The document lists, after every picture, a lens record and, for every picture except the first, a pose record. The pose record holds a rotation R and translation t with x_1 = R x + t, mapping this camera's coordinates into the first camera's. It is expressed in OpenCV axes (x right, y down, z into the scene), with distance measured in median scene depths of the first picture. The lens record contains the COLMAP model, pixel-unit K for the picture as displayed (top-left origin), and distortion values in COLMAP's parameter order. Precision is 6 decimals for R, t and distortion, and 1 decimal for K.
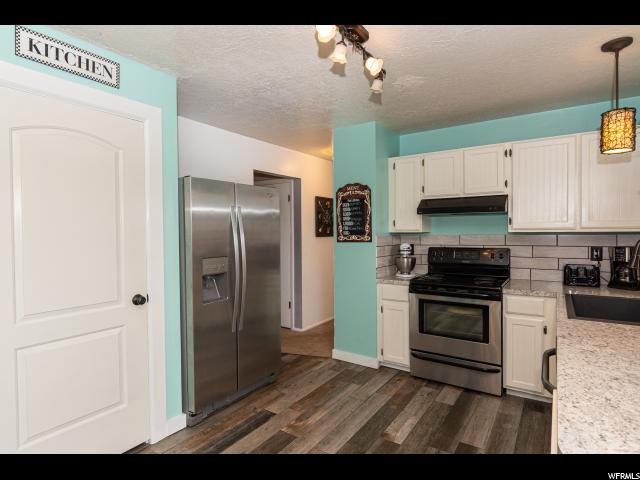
lens RADIAL K [[347.9, 0, 319.3], [0, 347.9, 236.3], [0, 0, 1]] dist [-0.008452, -0.002599]
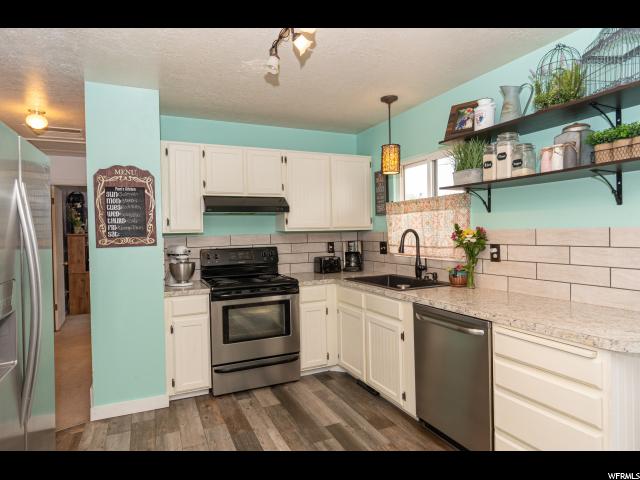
lens RADIAL K [[378.3, 0, 317.5], [0, 378.3, 237.2], [0, 0, 1]] dist [0.007766, 0.000110]
pose [[0.517891, -0.016230, 0.855293, -0.383311], [0.025019, 0.999680, 0.003820, 0.003831], [-0.855081, 0.019421, 0.518131, 0.258669]]
